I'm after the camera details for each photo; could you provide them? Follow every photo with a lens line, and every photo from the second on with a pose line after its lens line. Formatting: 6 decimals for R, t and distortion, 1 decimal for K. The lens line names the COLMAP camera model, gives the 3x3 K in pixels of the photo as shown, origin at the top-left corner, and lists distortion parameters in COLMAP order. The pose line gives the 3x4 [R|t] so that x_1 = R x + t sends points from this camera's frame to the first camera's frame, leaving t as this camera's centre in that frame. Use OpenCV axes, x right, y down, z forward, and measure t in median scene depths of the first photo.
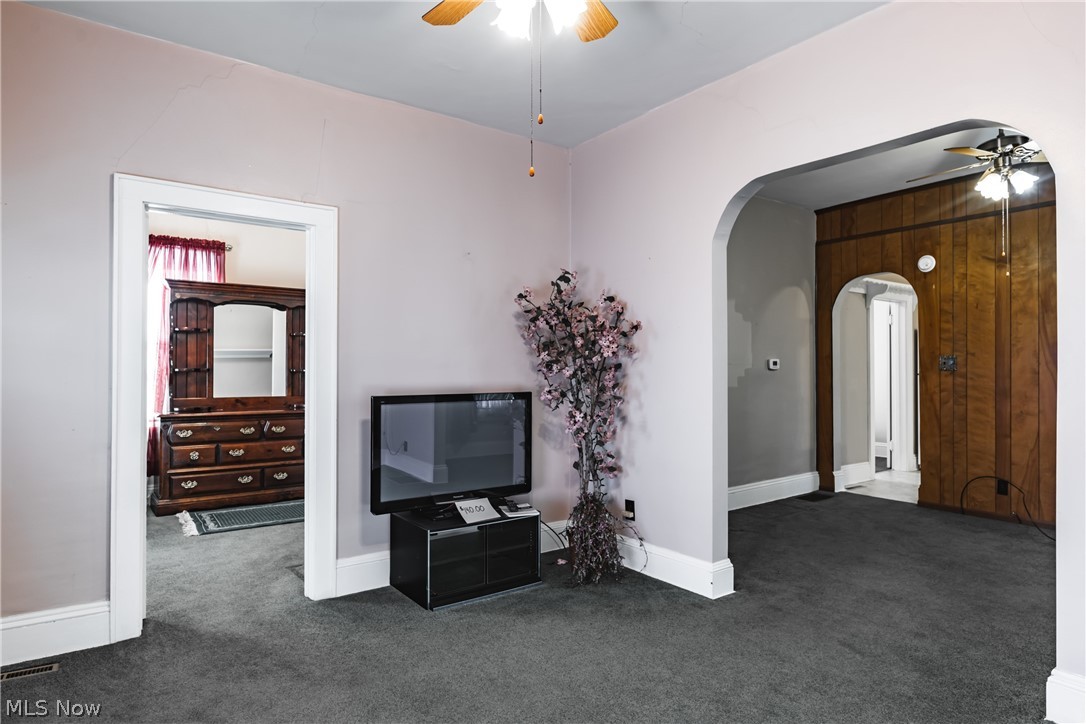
lens RADIAL K [[635.0, 0, 540.7], [0, 635.0, 359.2], [0, 0, 1]] dist [-0.001335, 0.000146]
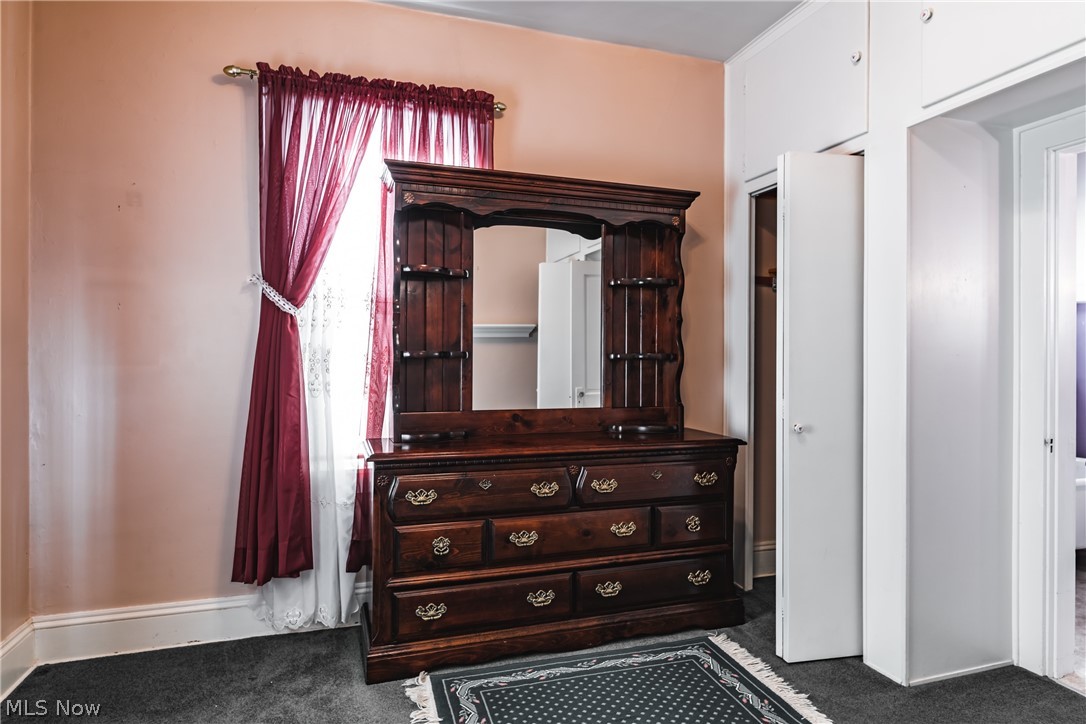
lens RADIAL K [[624.2, 0, 541.4], [0, 624.2, 350.1], [0, 0, 1]] dist [-0.000223, -0.000771]
pose [[0.952432, 0.005517, -0.304700, -0.328663], [-0.002677, 0.999949, 0.009738, 0.008823], [0.304738, -0.008460, 0.952399, 0.574689]]
